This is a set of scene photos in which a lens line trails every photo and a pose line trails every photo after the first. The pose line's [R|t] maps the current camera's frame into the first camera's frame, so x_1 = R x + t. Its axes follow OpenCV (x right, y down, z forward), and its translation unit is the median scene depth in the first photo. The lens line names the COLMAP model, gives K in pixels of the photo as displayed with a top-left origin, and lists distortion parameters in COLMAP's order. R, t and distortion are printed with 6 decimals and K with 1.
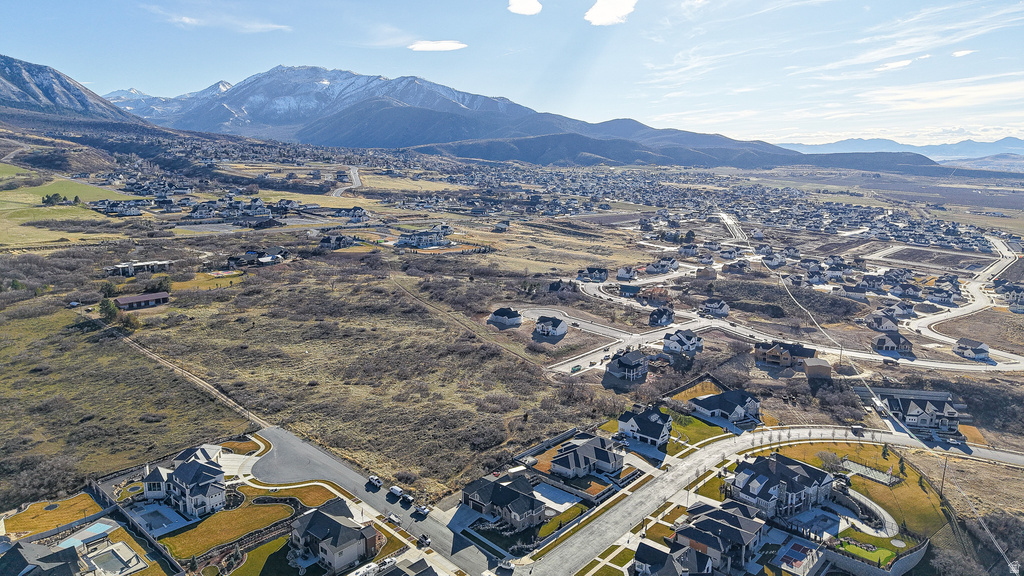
lens RADIAL K [[684.2, 0, 509.1], [0, 684.2, 288.9], [0, 0, 1]] dist [0.038441, -0.042419]
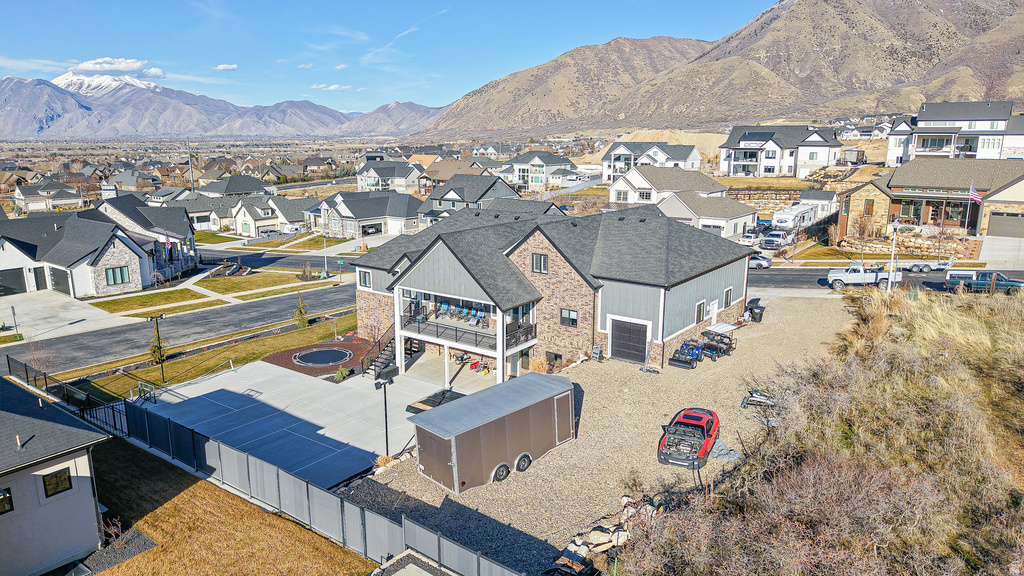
lens RADIAL K [[684.2, 0, 514.7], [0, 684.2, 288.3], [0, 0, 1]] dist [0.038441, -0.042419]
pose [[-0.995628, 0.019062, -0.091440, 0.011573], [-0.019532, 0.914826, 0.403376, 0.132263], [0.091341, 0.403398, -0.910454, 0.707150]]
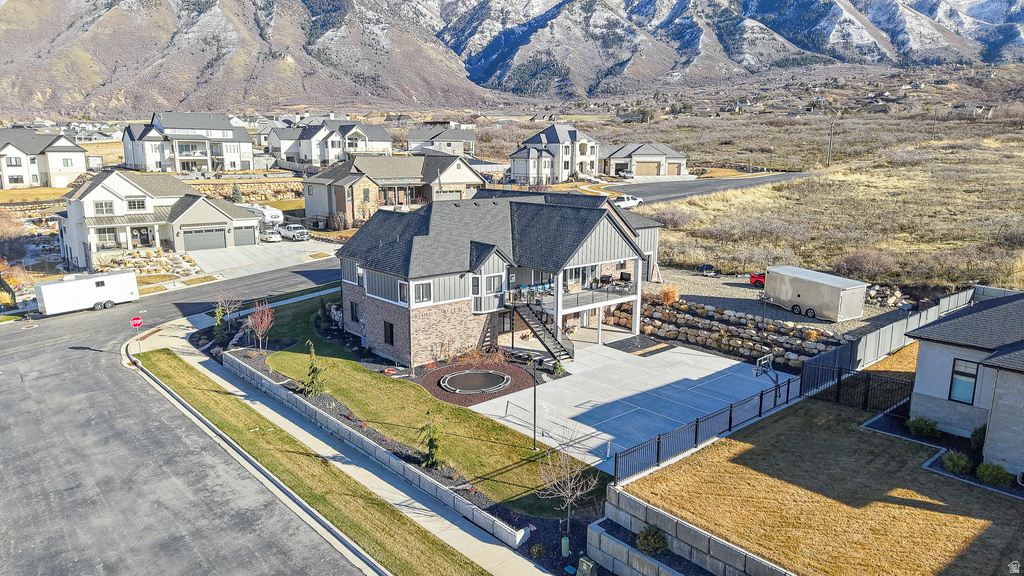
lens RADIAL K [[684.2, 0, 511.7], [0, 684.2, 287.0], [0, 0, 1]] dist [0.038441, -0.042419]
pose [[-0.122539, 0.190204, -0.974067, 0.133296], [-0.198967, 0.956830, 0.211869, 0.157291], [0.972315, 0.219769, -0.079405, 0.606428]]
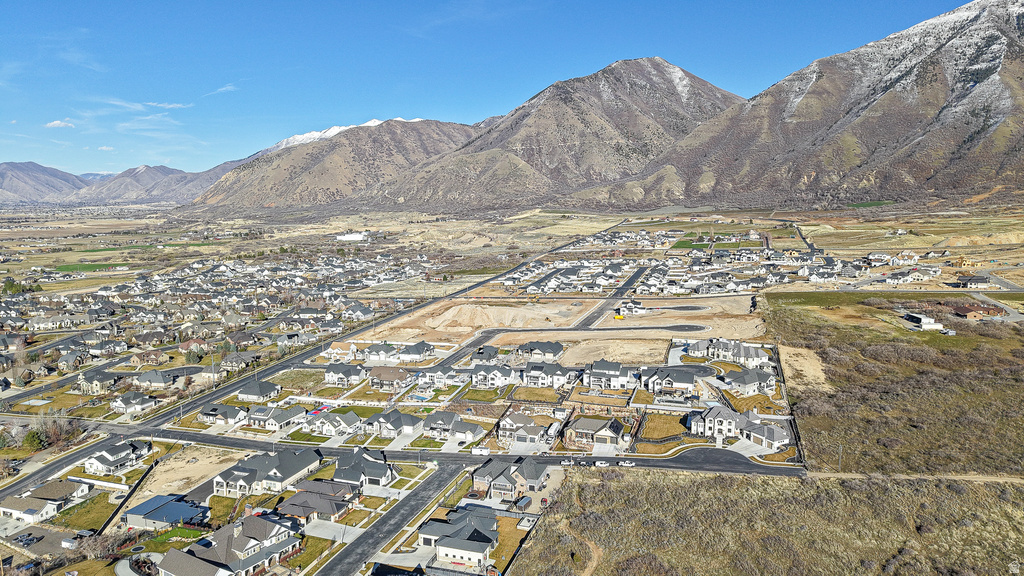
lens RADIAL K [[684.2, 0, 514.9], [0, 684.2, 292.7], [0, 0, 1]] dist [0.038441, -0.042419]
pose [[-0.912332, 0.052910, -0.406018, 0.255157], [-0.083996, 0.946341, 0.312063, -0.197575], [0.400743, 0.318809, -0.858933, 1.114531]]
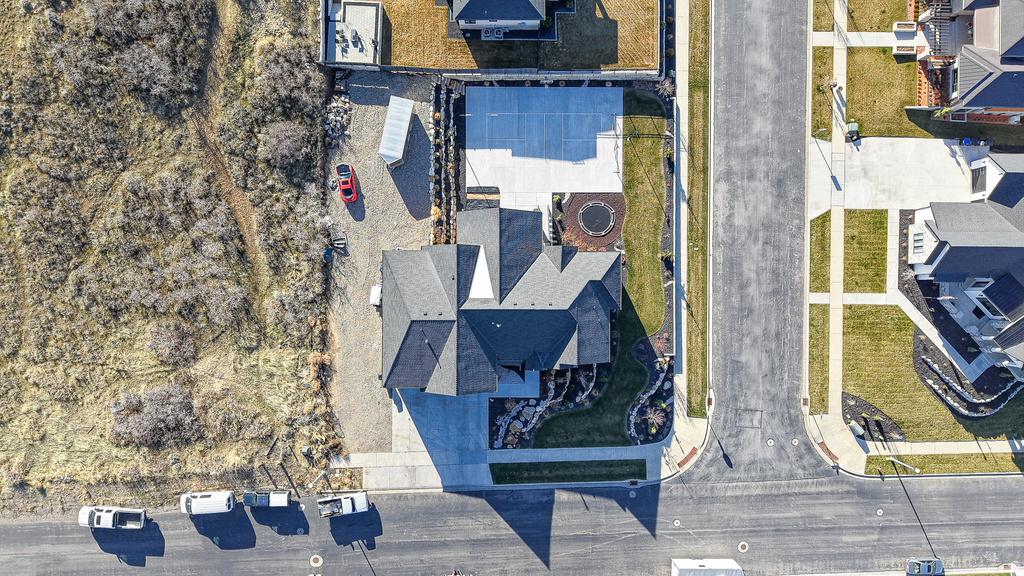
lens RADIAL K [[684.2, 0, 521.0], [0, 684.2, 291.5], [0, 0, 1]] dist [0.038441, -0.042419]
pose [[0.745540, -0.666369, 0.011057, 0.001286], [0.121225, 0.151905, 0.980933, -0.006200], [-0.655343, -0.729985, 0.194032, 0.555147]]
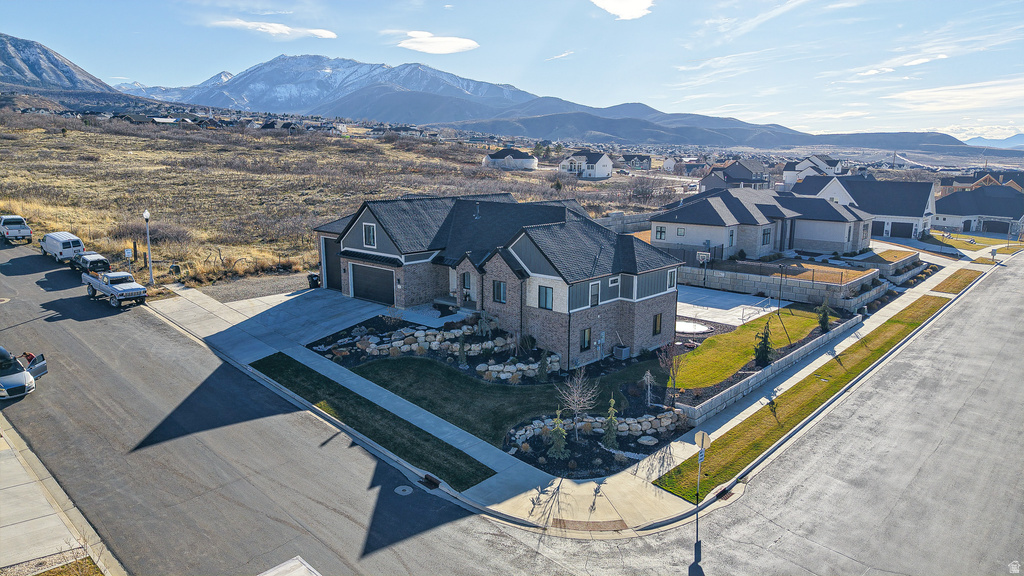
lens RADIAL K [[684.2, 0, 513.4], [0, 684.2, 287.6], [0, 0, 1]] dist [0.038441, -0.042419]
pose [[0.999986, 0.005199, -0.000544, -0.000288], [-0.005199, 0.999986, 0.000494, 0.186470], [0.000547, -0.000491, 1.000000, 0.455031]]
